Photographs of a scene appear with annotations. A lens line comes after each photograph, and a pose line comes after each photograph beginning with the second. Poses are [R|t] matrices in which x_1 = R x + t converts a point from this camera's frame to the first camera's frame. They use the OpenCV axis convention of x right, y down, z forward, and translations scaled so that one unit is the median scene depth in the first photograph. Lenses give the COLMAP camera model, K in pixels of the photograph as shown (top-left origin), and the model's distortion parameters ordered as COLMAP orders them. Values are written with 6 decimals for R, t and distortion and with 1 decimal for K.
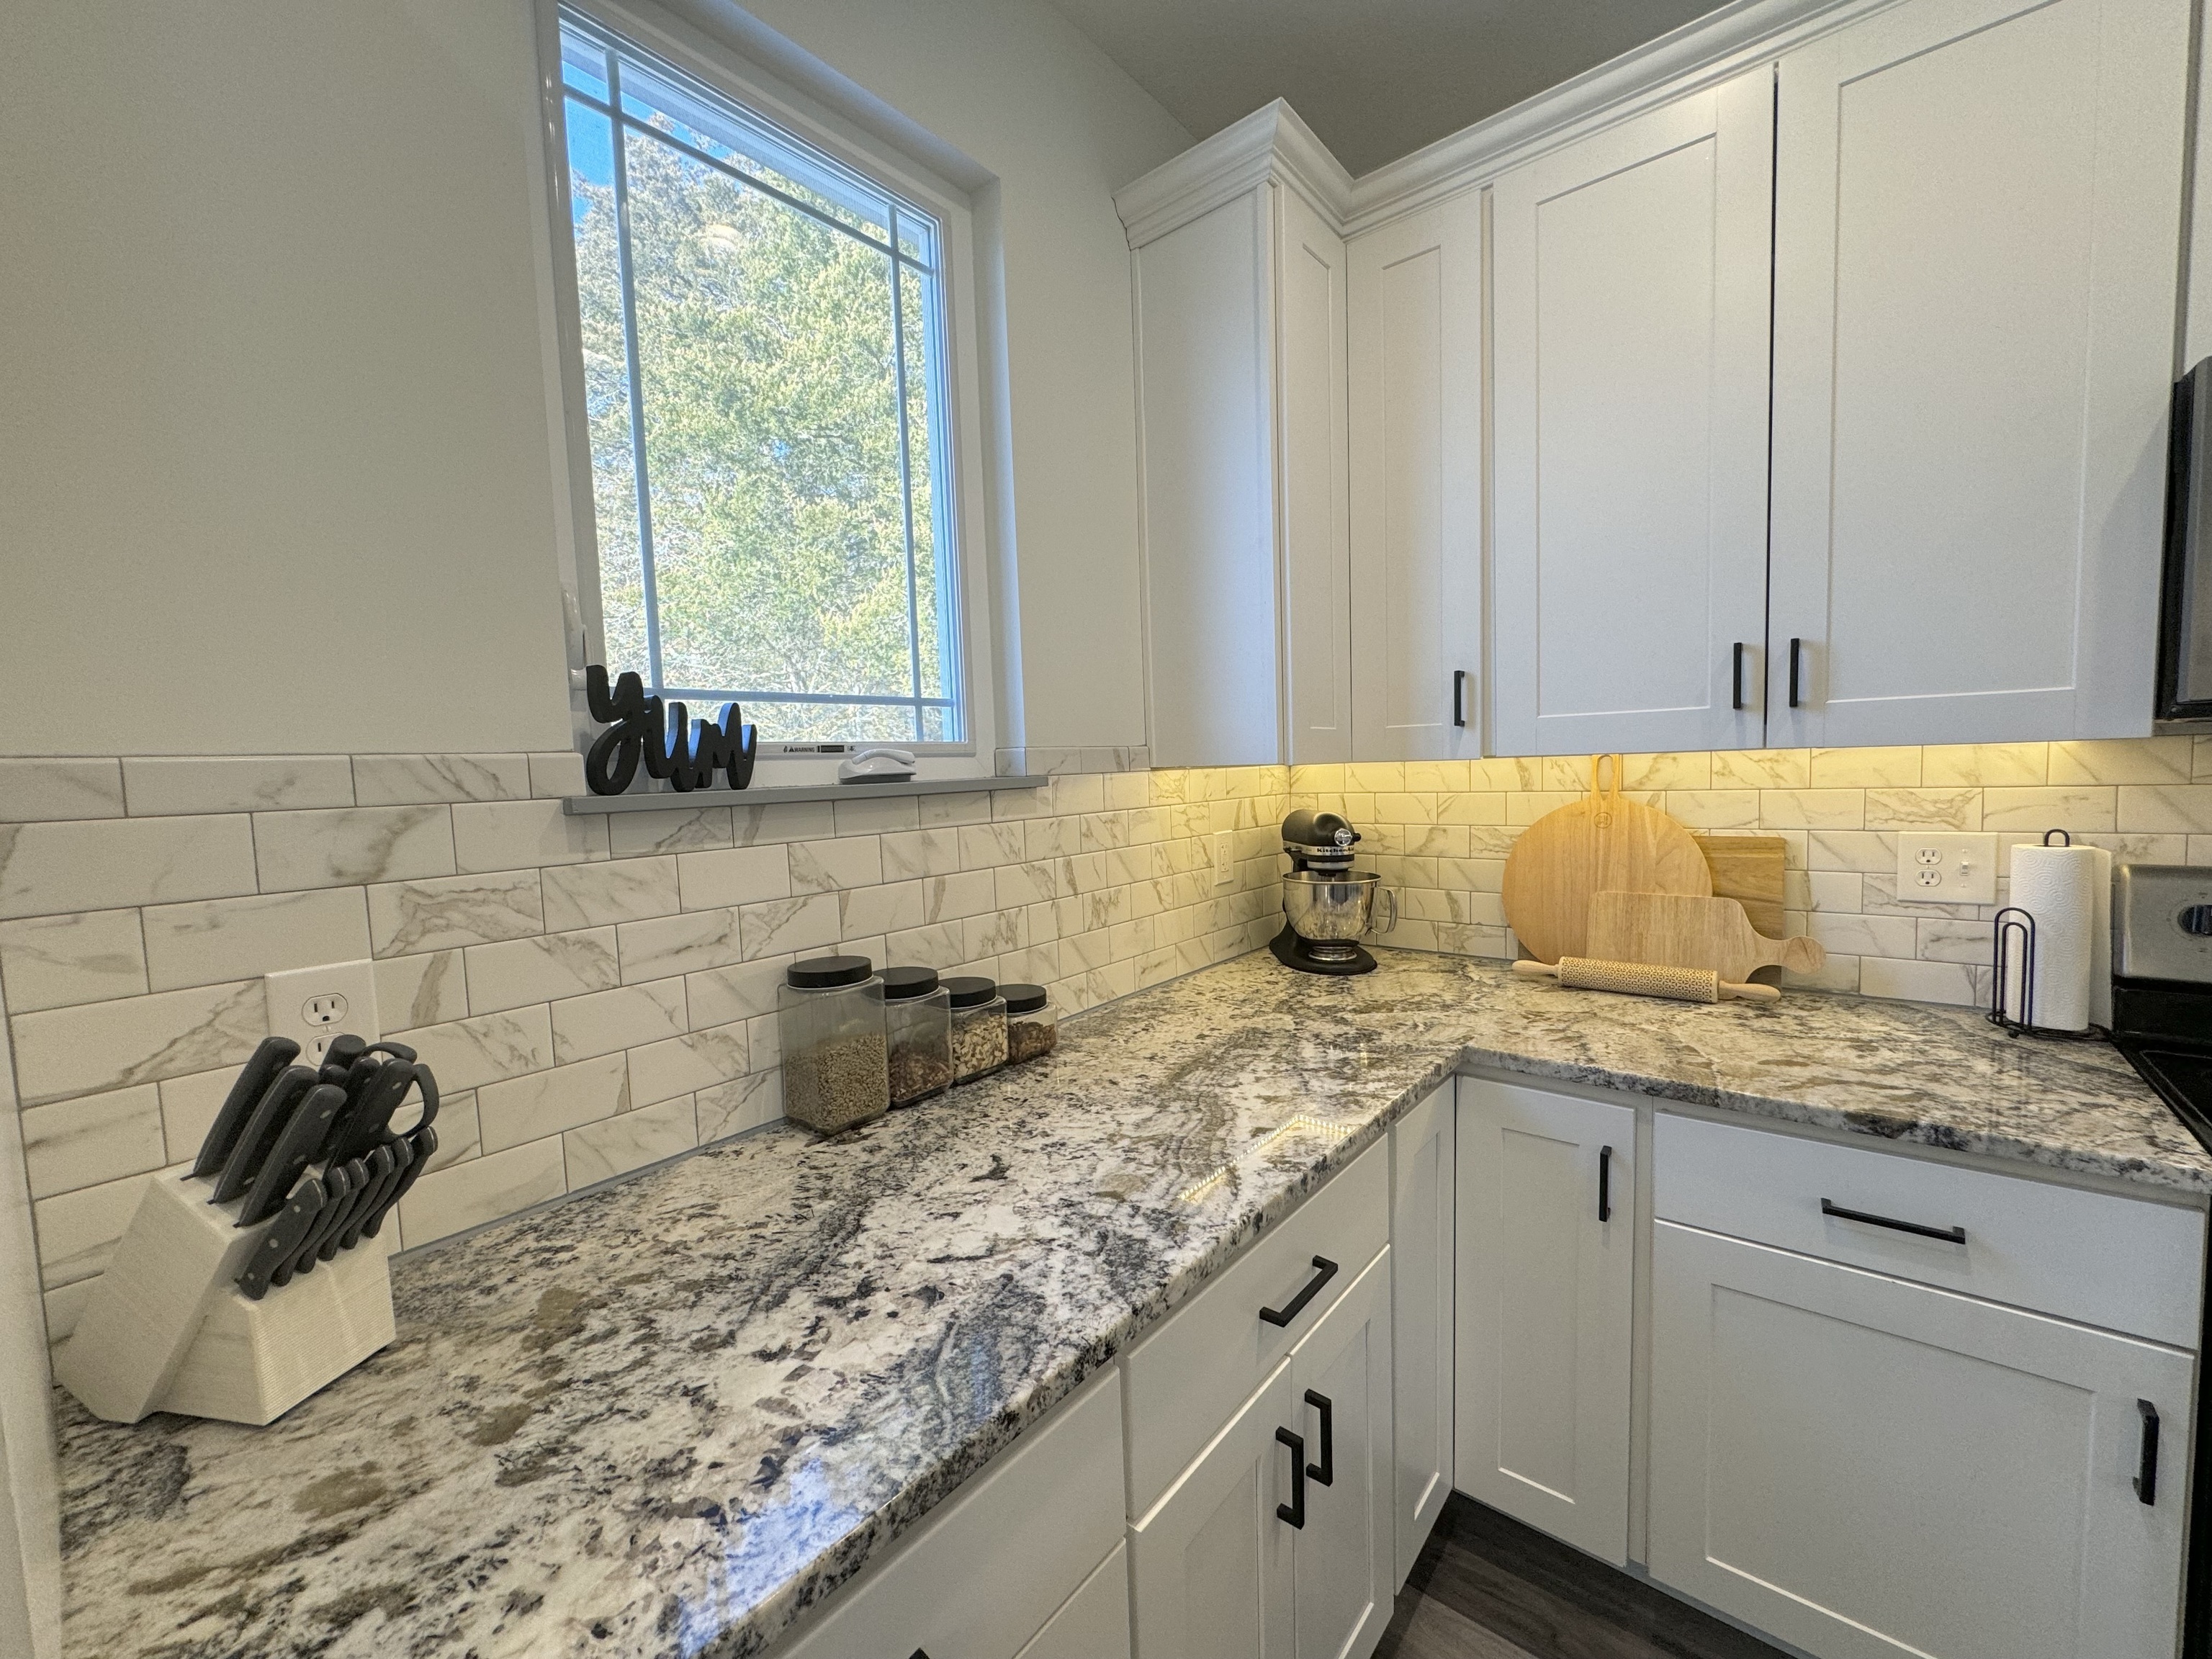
lens RADIAL K [[884.2, 0, 1103.2], [0, 884.2, 829.4], [0, 0, 1]] dist [-0.002552, 0.000749]
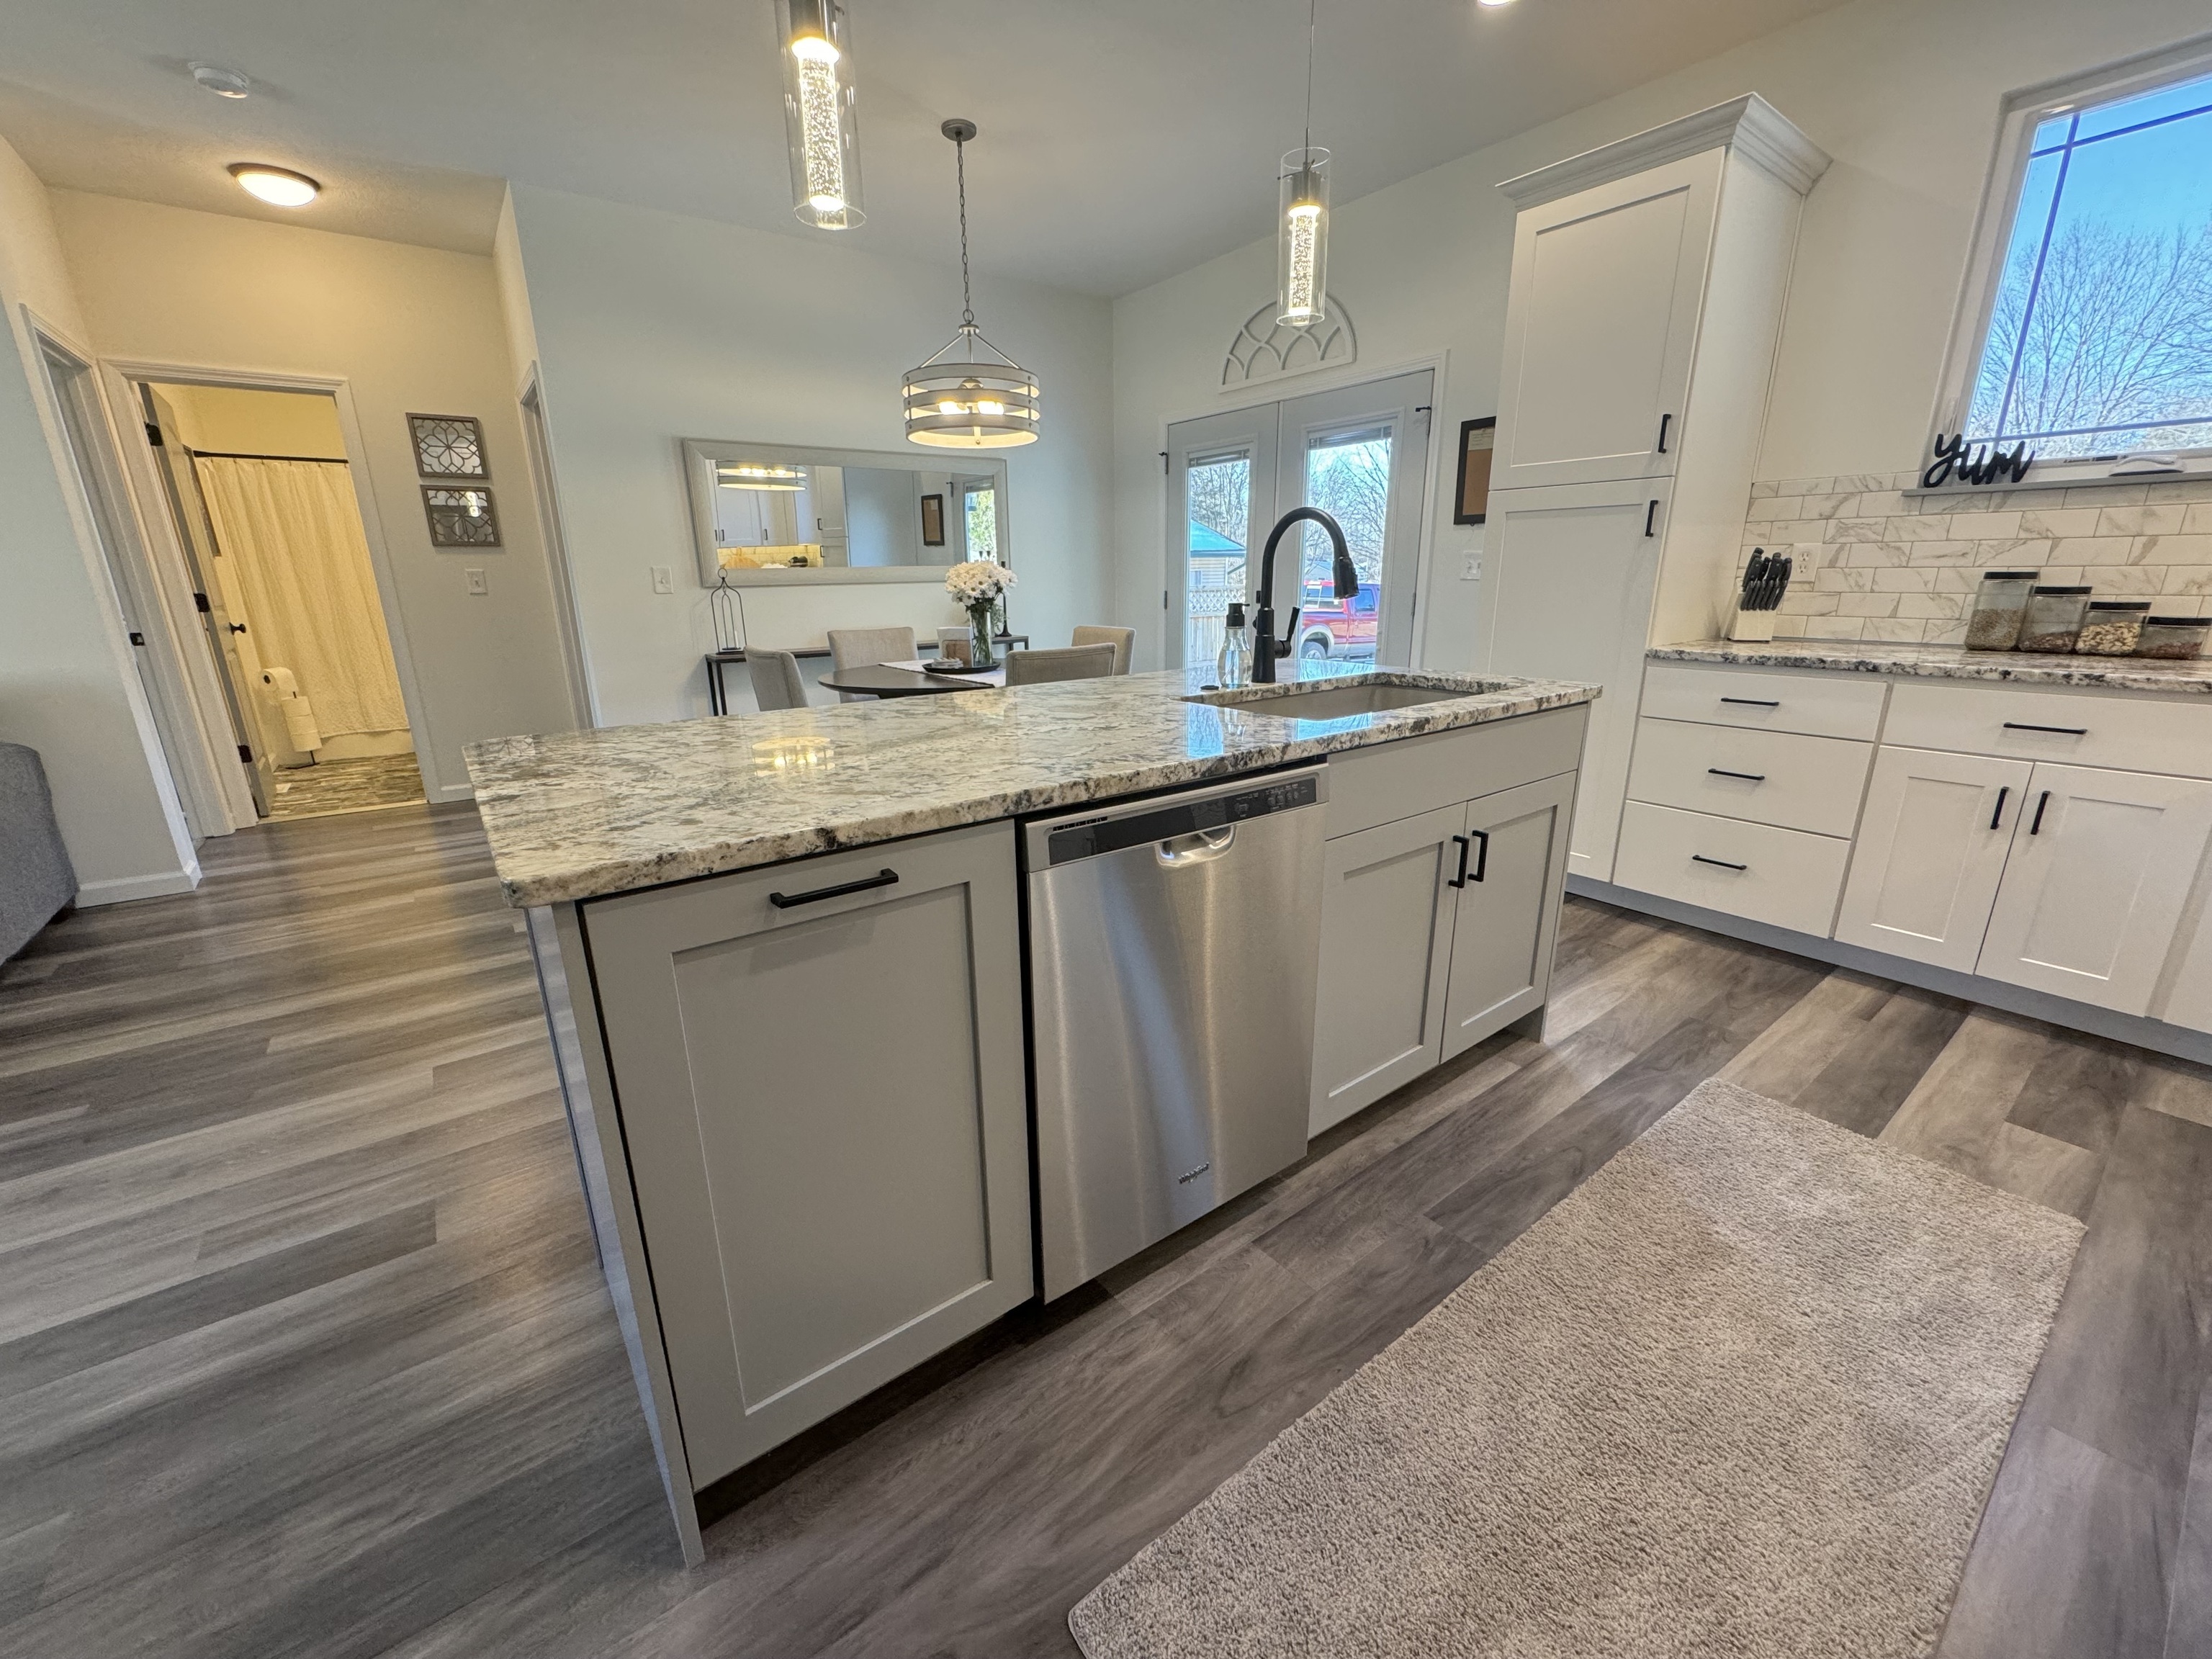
lens RADIAL K [[884.2, 0, 1104.0], [0, 884.2, 826.4], [0, 0, 1]] dist [-0.002552, 0.000749]
pose [[-0.233199, 0.308033, -0.922353, 2.016273], [-0.049727, 0.943485, 0.327663, 0.125789], [0.971157, 0.122276, -0.204702, -0.510115]]
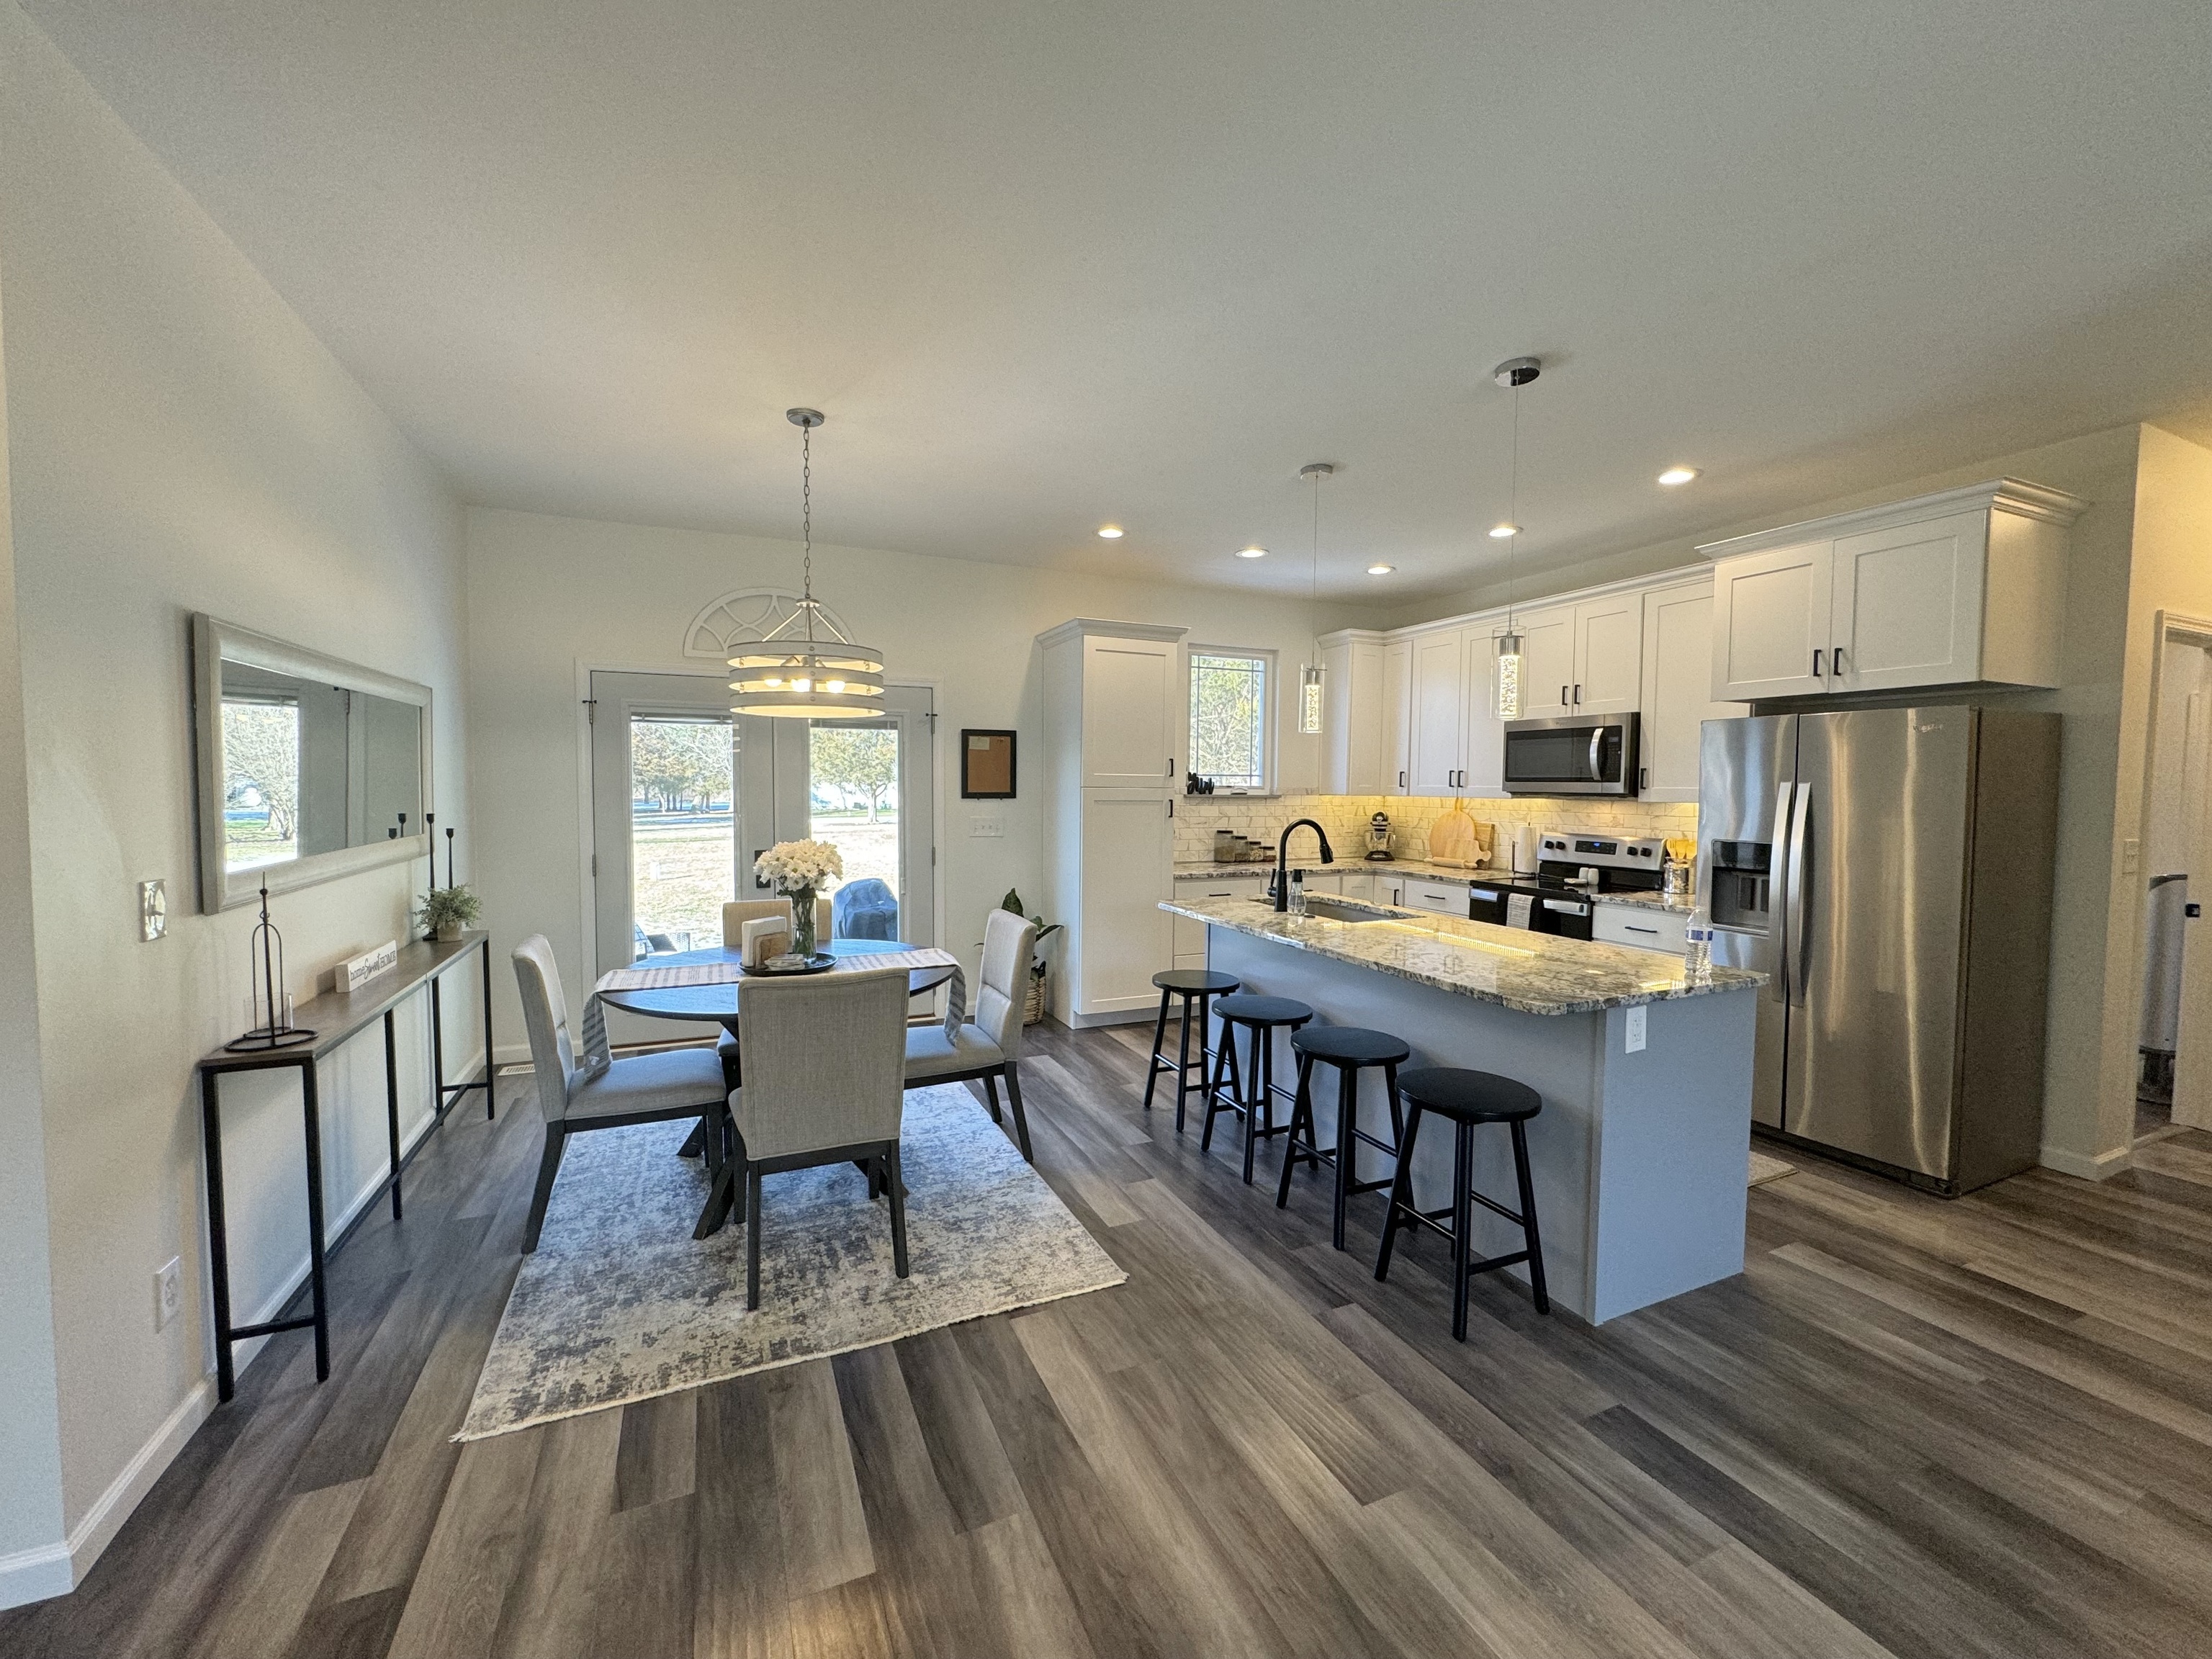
lens RADIAL K [[884.2, 0, 1102.8], [0, 884.2, 828.9], [0, 0, 1]] dist [-0.002552, 0.000749]
pose [[0.895540, 0.067611, -0.439815, 1.112154], [-0.075080, 0.997177, 0.000415, 0.170543], [0.438601, 0.032650, 0.898089, -3.325547]]
